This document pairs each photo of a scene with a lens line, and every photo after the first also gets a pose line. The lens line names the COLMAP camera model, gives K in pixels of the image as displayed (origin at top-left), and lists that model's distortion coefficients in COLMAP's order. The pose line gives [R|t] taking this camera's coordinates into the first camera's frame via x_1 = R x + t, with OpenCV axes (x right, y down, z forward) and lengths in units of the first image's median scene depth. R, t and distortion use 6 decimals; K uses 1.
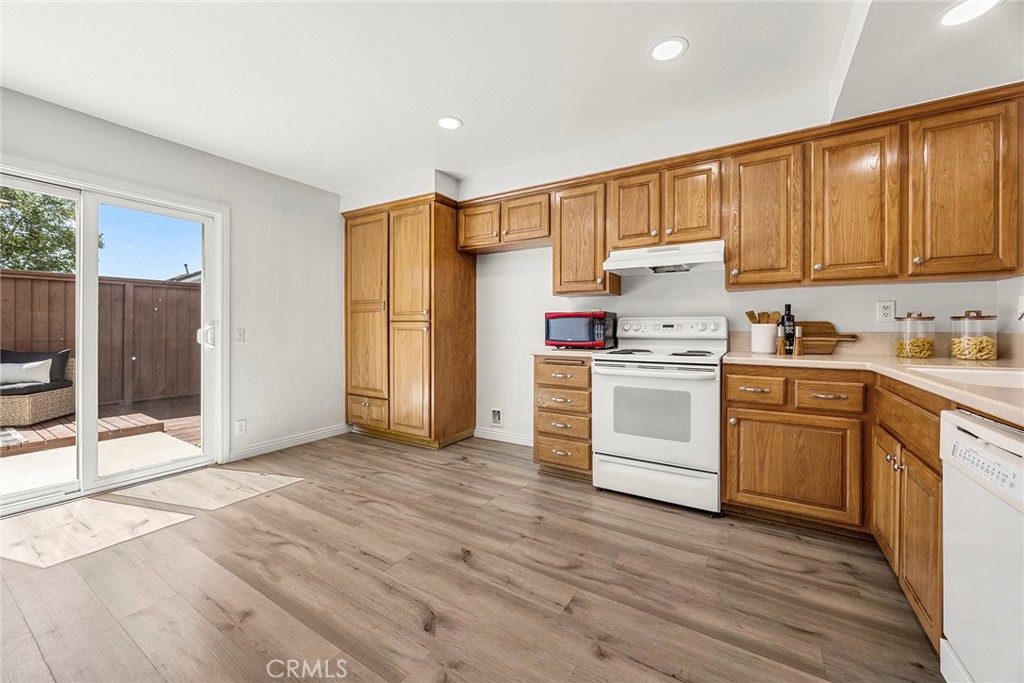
lens RADIAL K [[399.7, 0, 512.6], [0, 399.7, 331.9], [0, 0, 1]] dist [-0.006057, -0.002819]
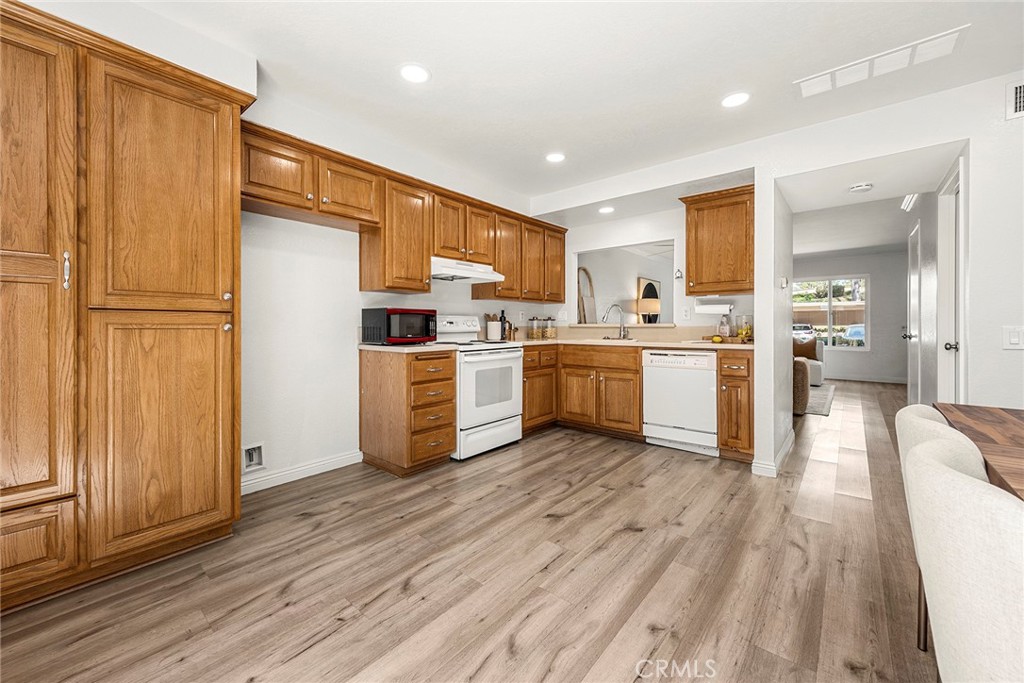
lens RADIAL K [[399.7, 0, 524.0], [0, 399.7, 327.2], [0, 0, 1]] dist [-0.006057, -0.002819]
pose [[0.122461, -0.008405, 0.992438, -1.005822], [0.010180, 0.999922, 0.007212, -0.008035], [-0.992421, 0.009220, 0.122537, 0.726099]]
